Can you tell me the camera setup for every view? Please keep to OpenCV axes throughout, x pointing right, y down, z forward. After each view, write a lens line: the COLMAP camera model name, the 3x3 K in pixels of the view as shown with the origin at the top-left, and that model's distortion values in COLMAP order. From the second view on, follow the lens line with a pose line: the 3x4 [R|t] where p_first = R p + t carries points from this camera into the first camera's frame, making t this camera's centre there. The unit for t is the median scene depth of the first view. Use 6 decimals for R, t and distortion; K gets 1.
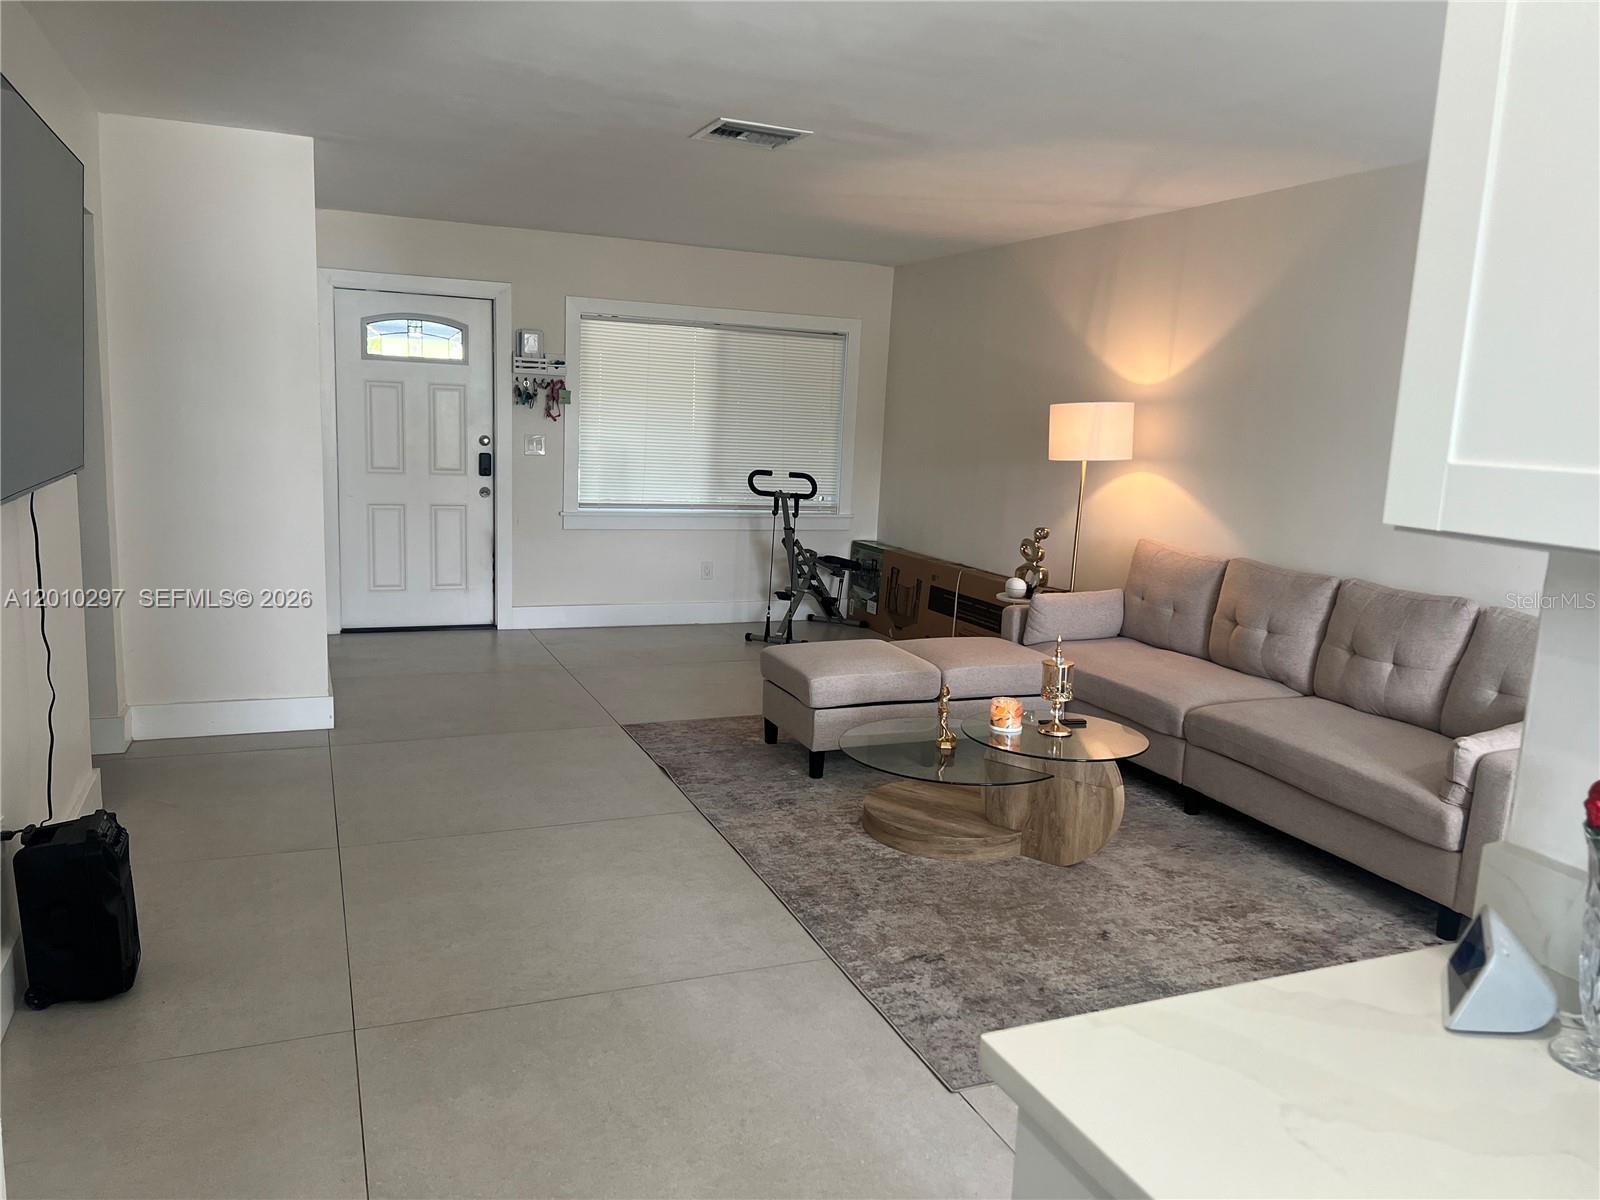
lens RADIAL K [[1199.1, 0, 804.8], [0, 1199.1, 600.8], [0, 0, 1]] dist [0.006581, 0.001682]
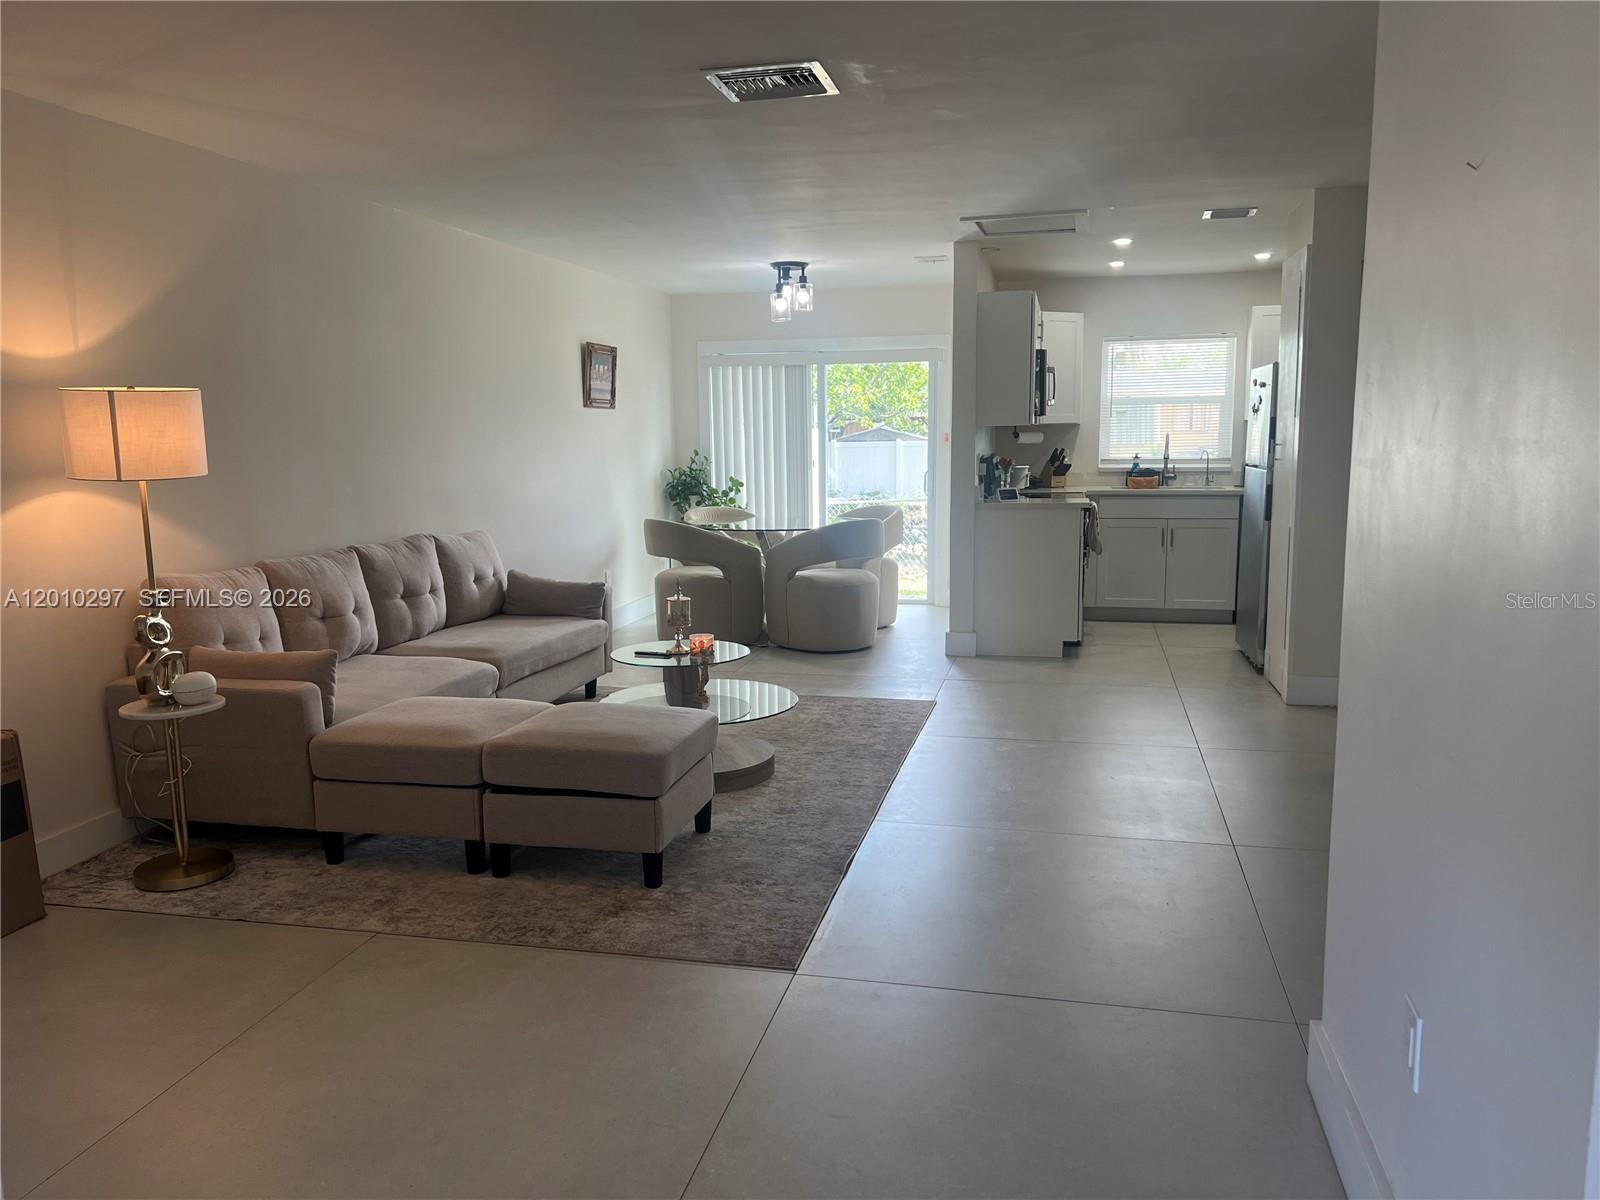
lens RADIAL K [[1199.1, 0, 803.4], [0, 1199.1, 605.4], [0, 0, 1]] dist [0.006581, 0.001682]
pose [[-0.820804, -0.122604, 0.557897, -0.558167], [0.063183, 0.951213, 0.301997, -0.291738], [-0.567705, 0.283130, -0.773013, 1.694886]]
